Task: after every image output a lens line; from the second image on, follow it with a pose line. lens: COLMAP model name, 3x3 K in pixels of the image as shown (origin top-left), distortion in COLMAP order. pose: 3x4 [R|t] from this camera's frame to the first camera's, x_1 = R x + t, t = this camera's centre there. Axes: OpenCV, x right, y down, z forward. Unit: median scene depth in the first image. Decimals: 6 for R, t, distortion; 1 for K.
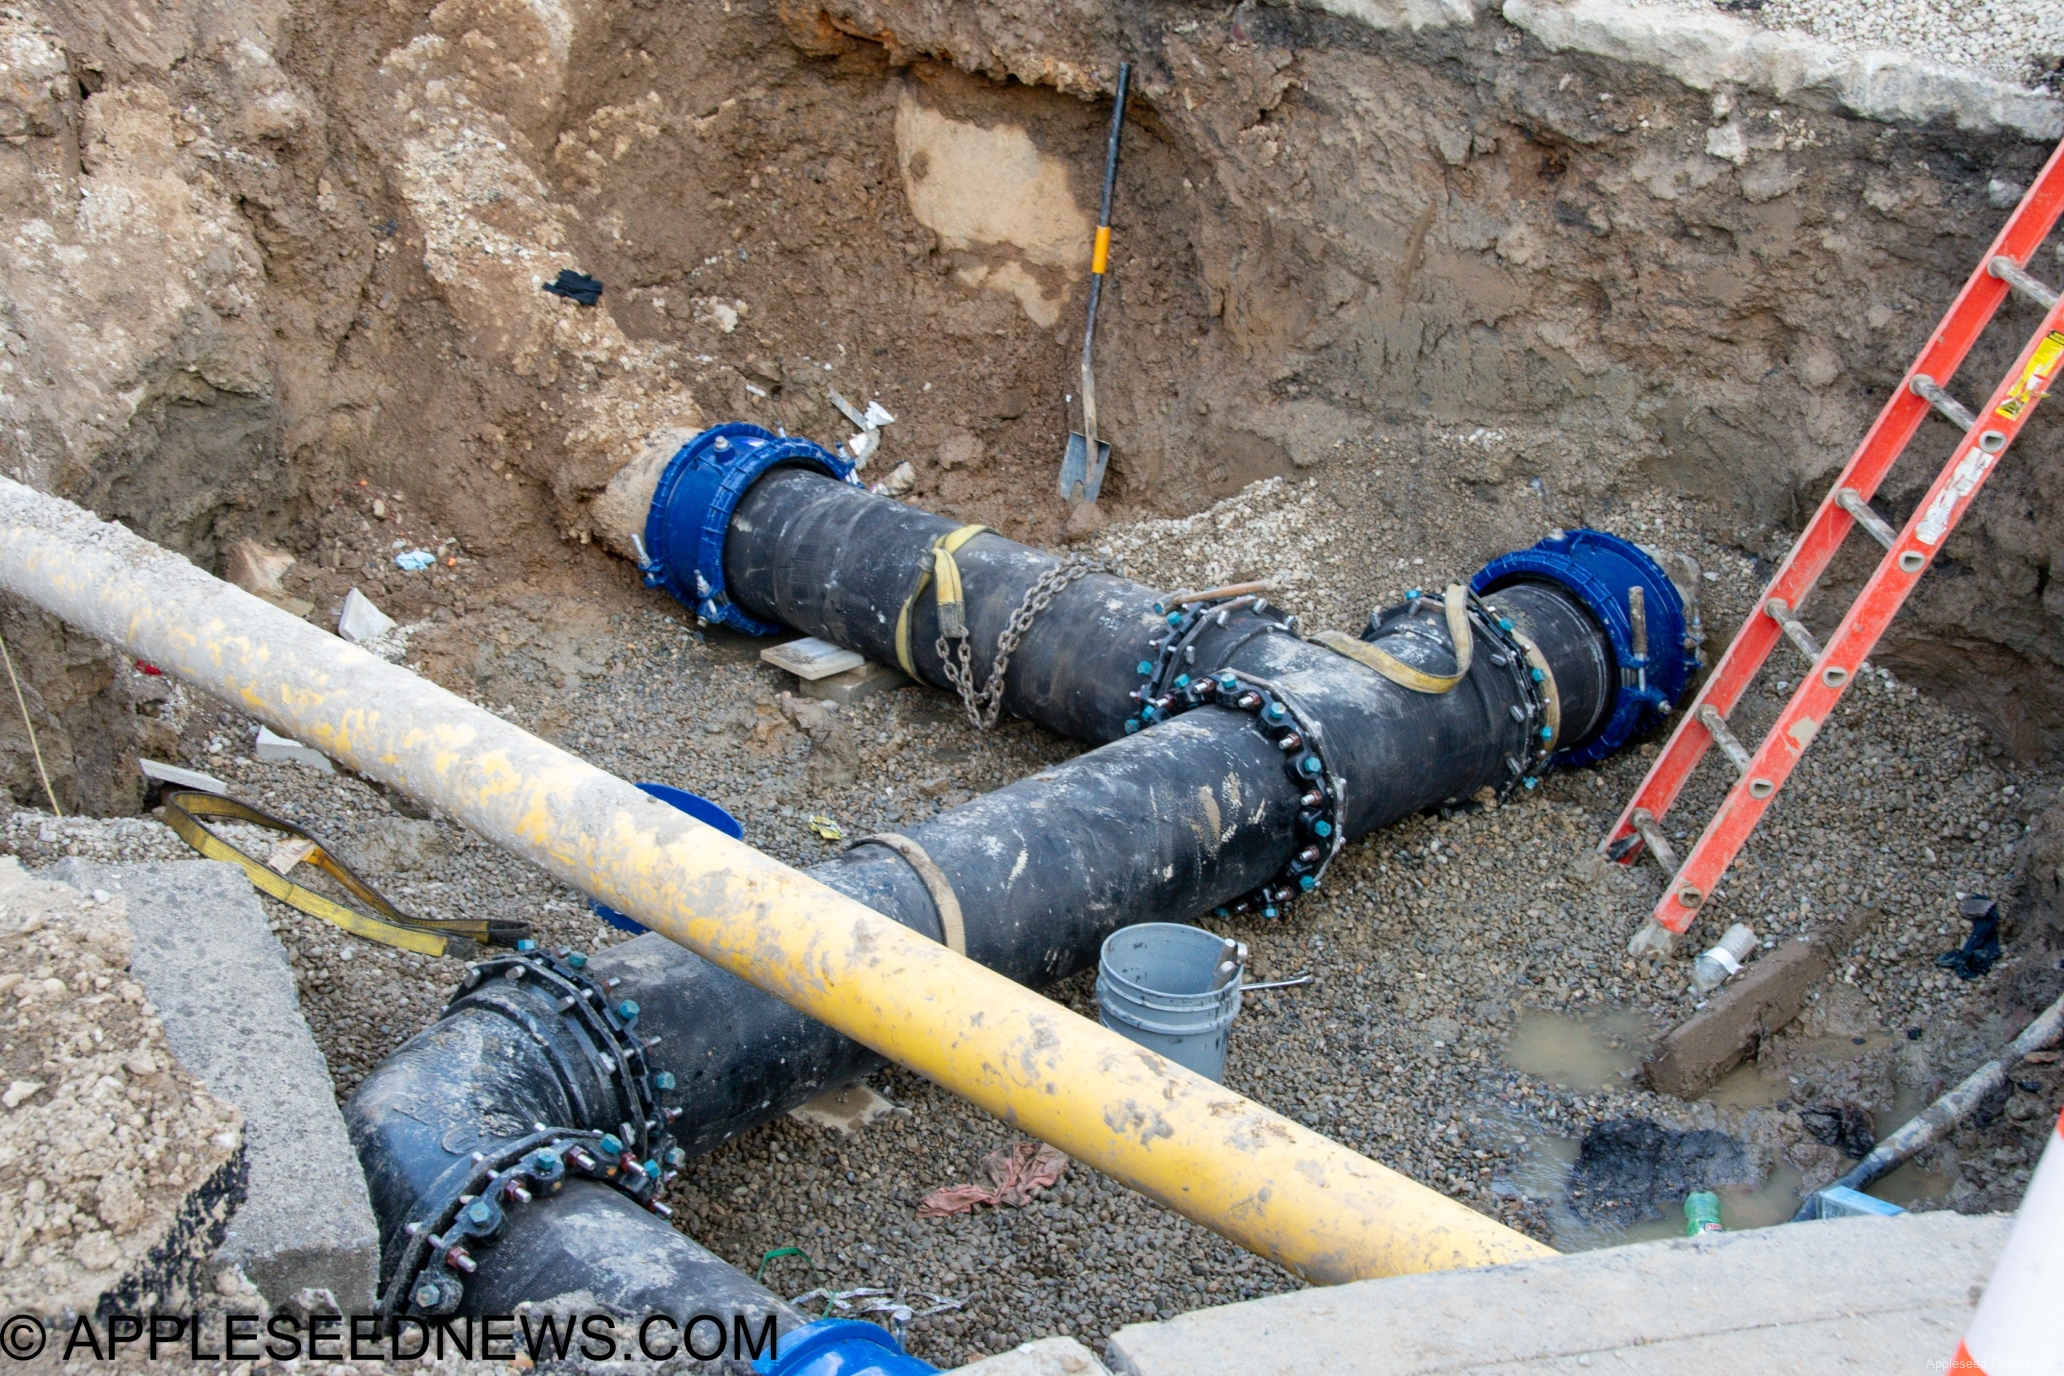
lens RADIAL K [[2979.7, 0, 1039.6], [0, 2979.7, 697.9], [0, 0, 1]] dist [0.097680, 0.596326]
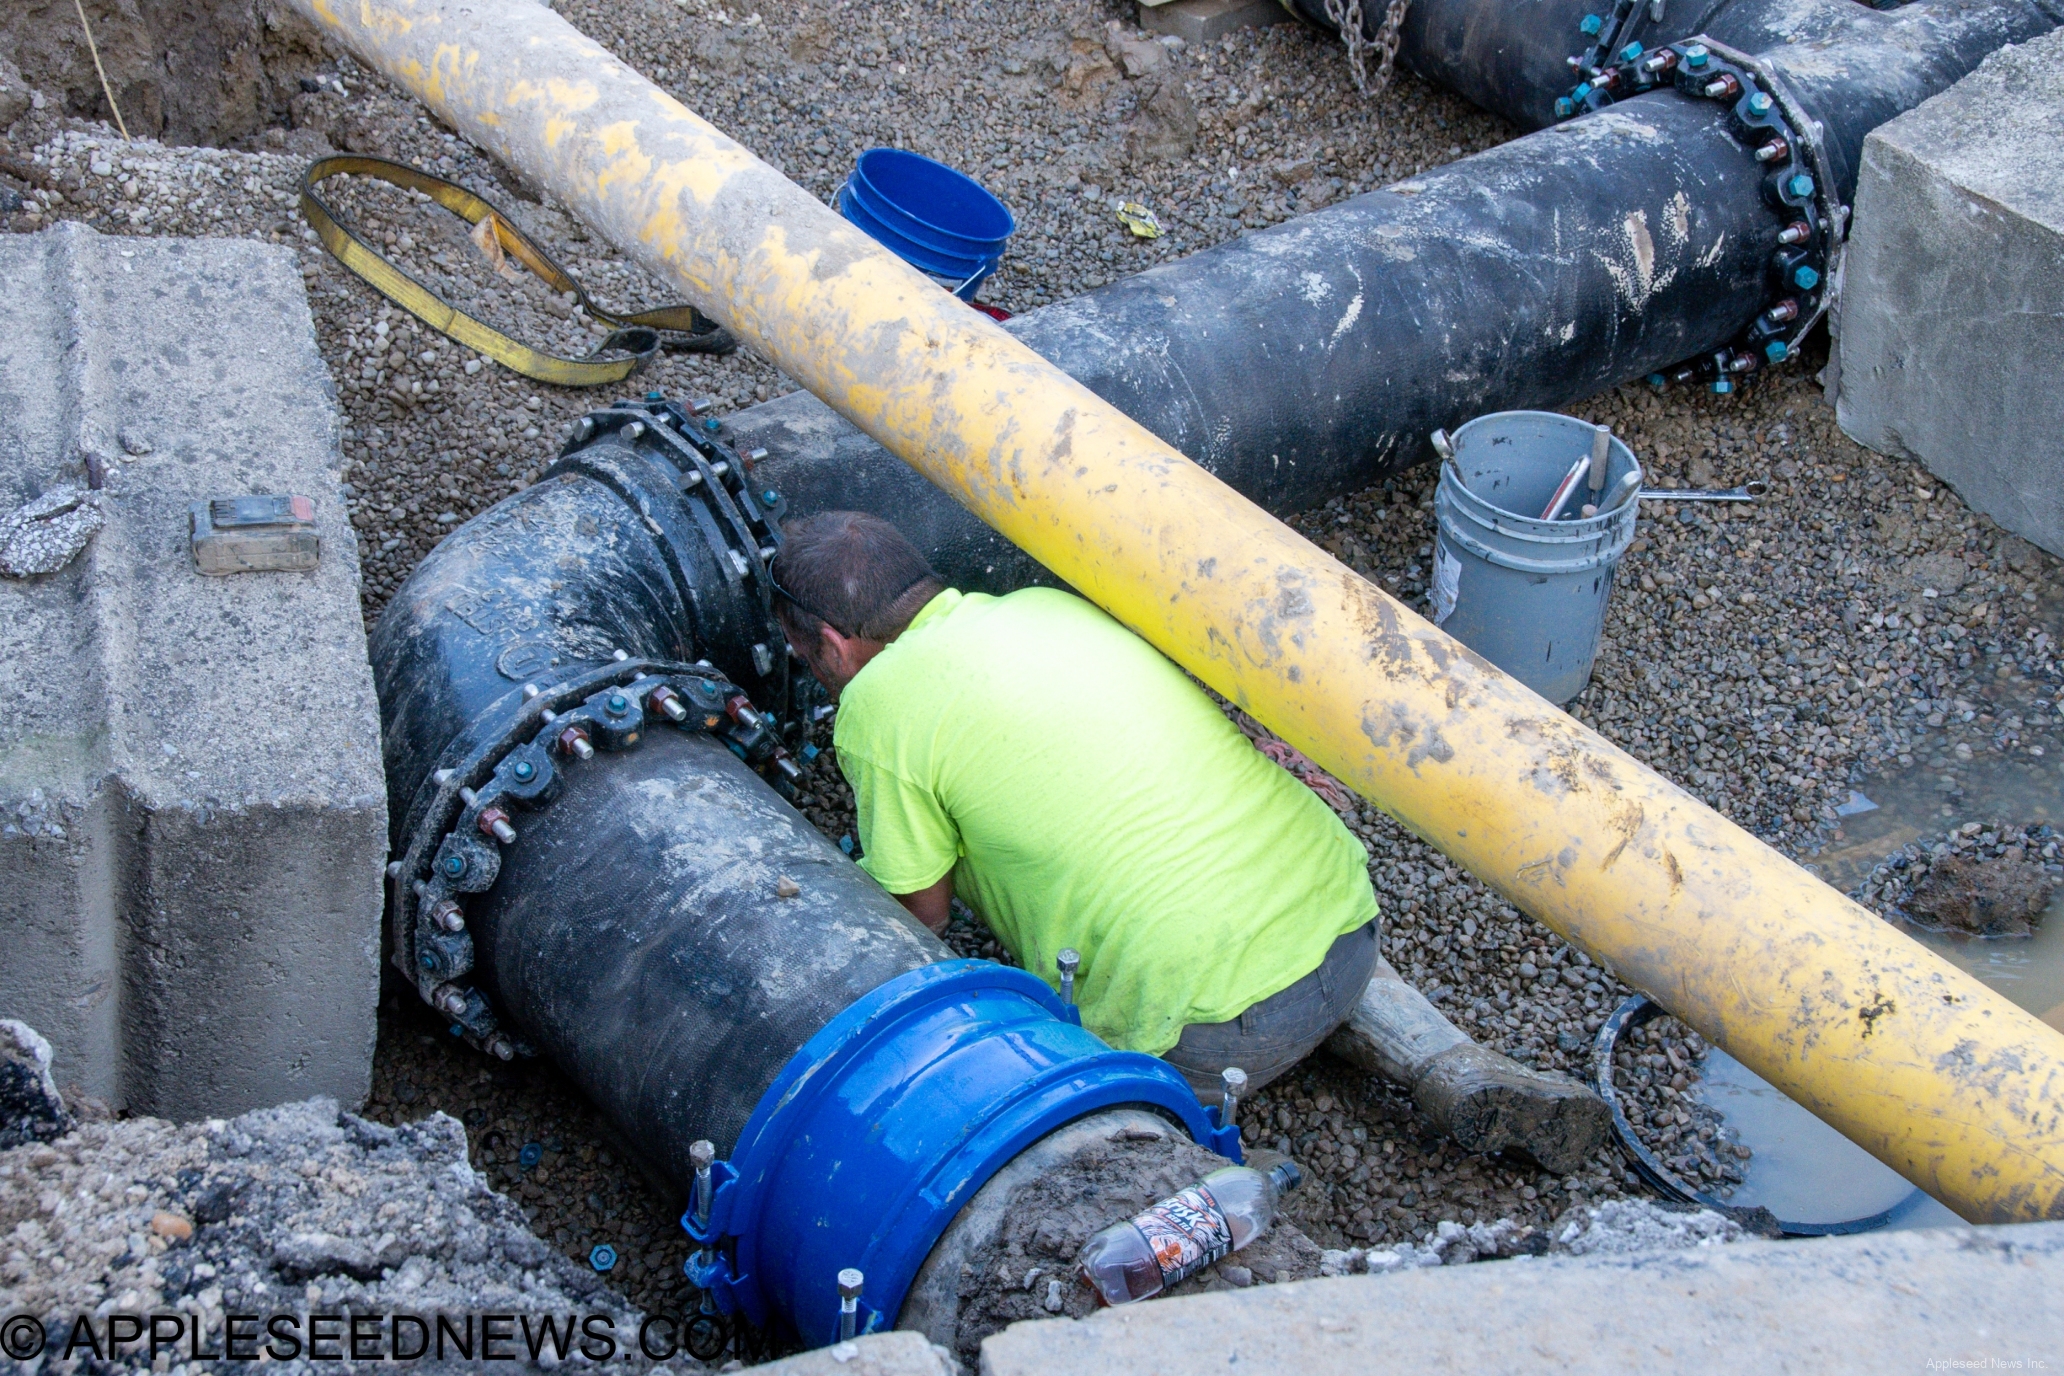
lens RADIAL K [[3592.5, 0, 1022.6], [0, 3592.5, 699.6], [0, 0, 1]] dist [0.251927, 0.788148]
pose [[0.984630, 0.090436, -0.149418, 0.045363], [-0.057641, 0.975831, 0.210787, -0.027953], [0.164869, -0.198934, 0.966045, 0.095162]]
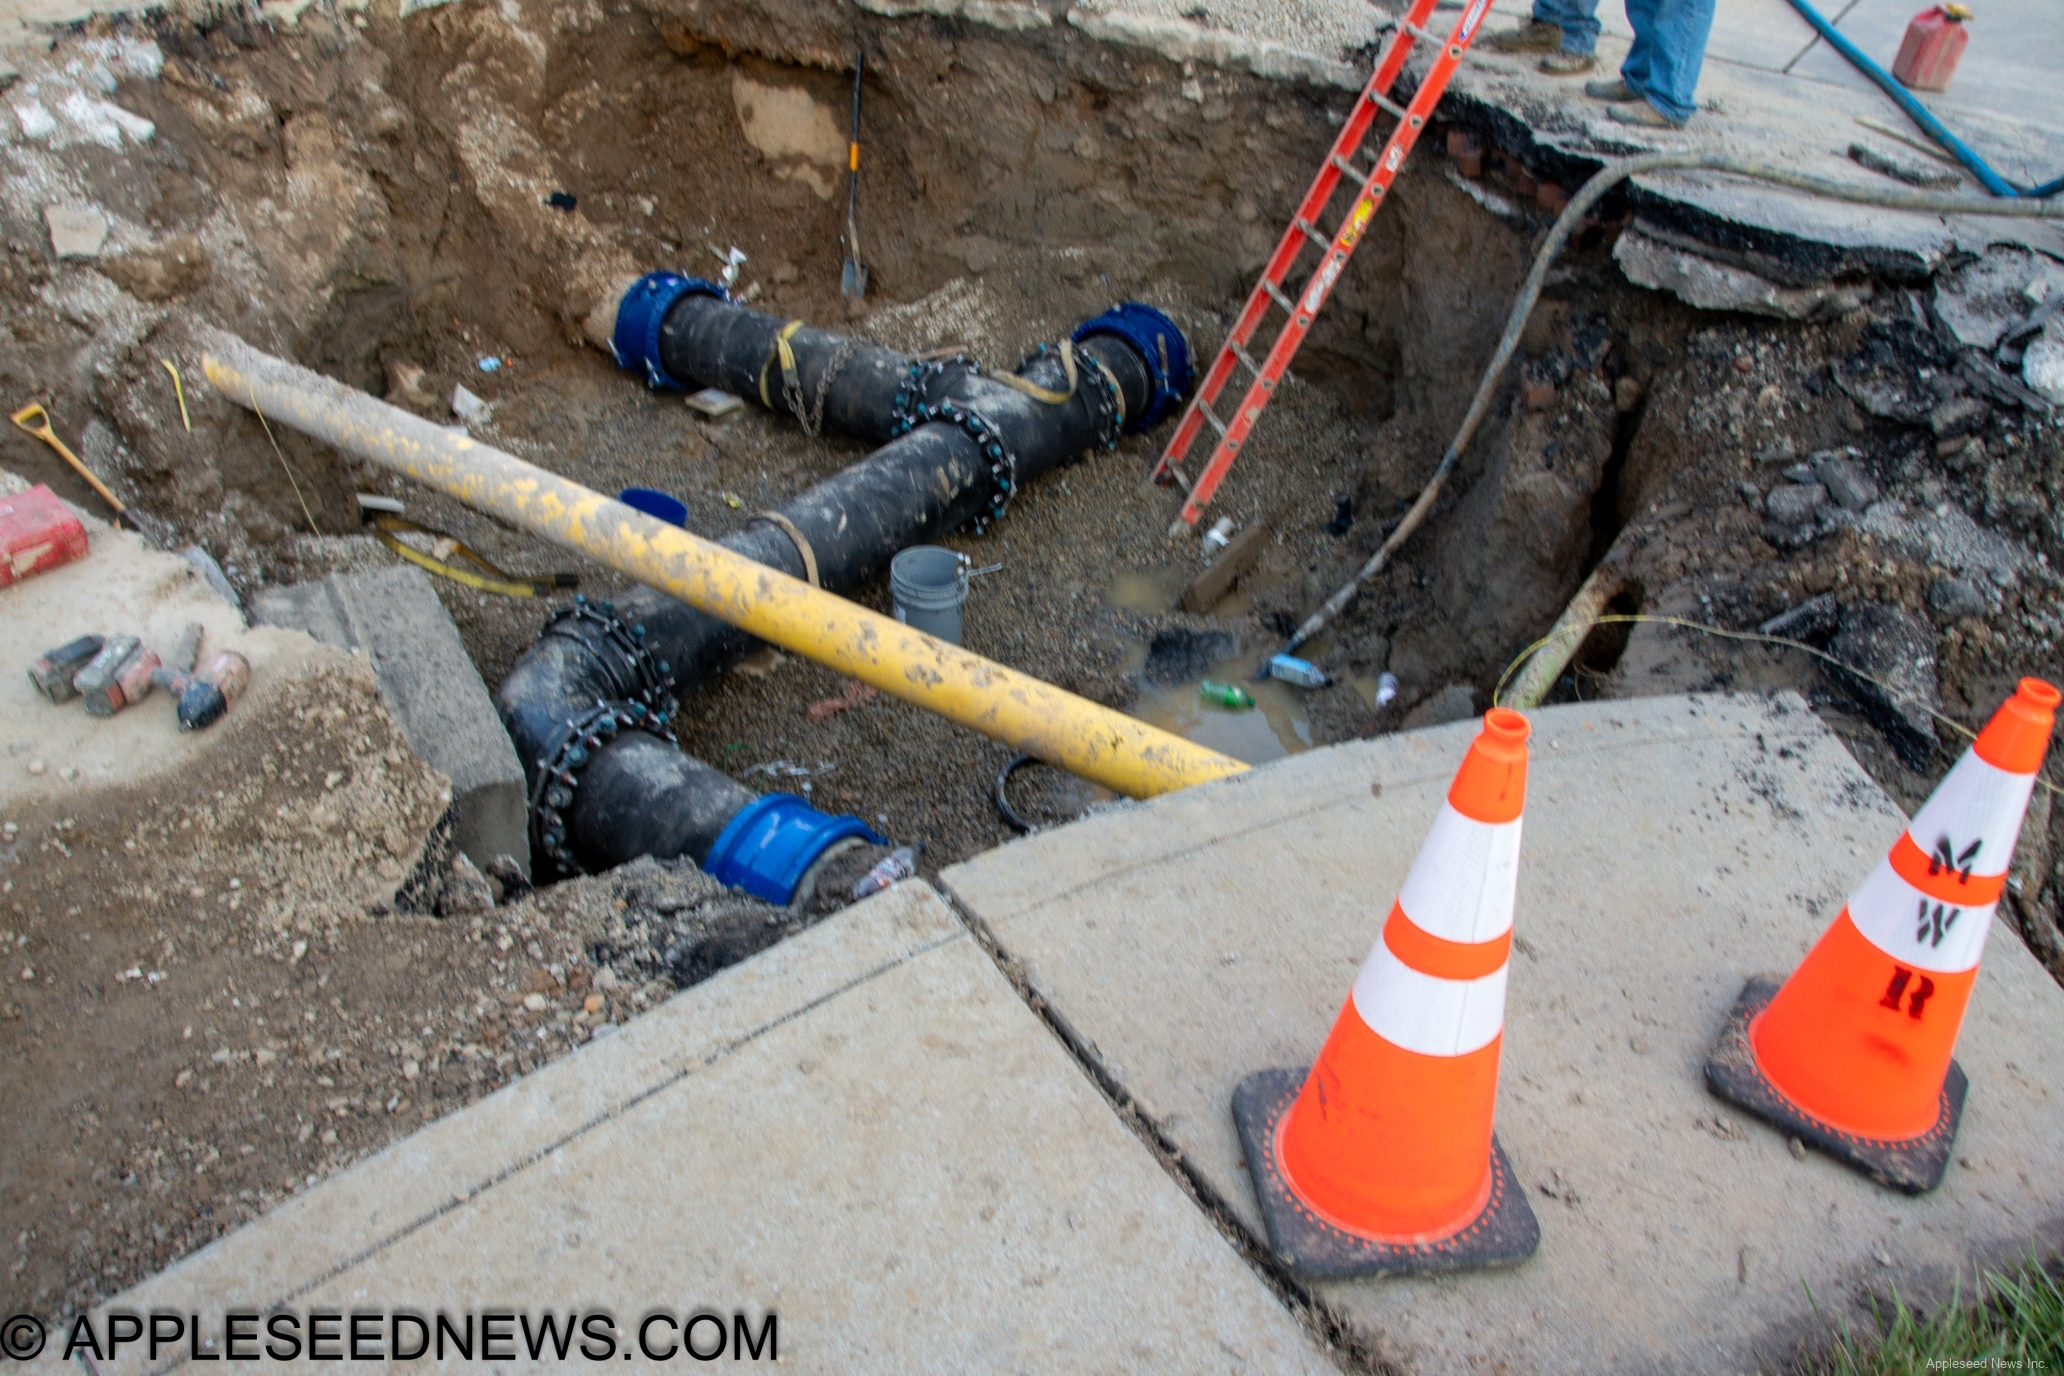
lens RADIAL K [[1582.7, 0, 1032.8], [0, 1582.7, 696.8], [0, 0, 1]] dist [-0.171023, 0.112539]
pose [[0.989835, -0.092117, 0.108353, -0.004842], [0.066976, 0.974040, 0.216243, -0.034010], [-0.125460, -0.206788, 0.970309, 0.022818]]
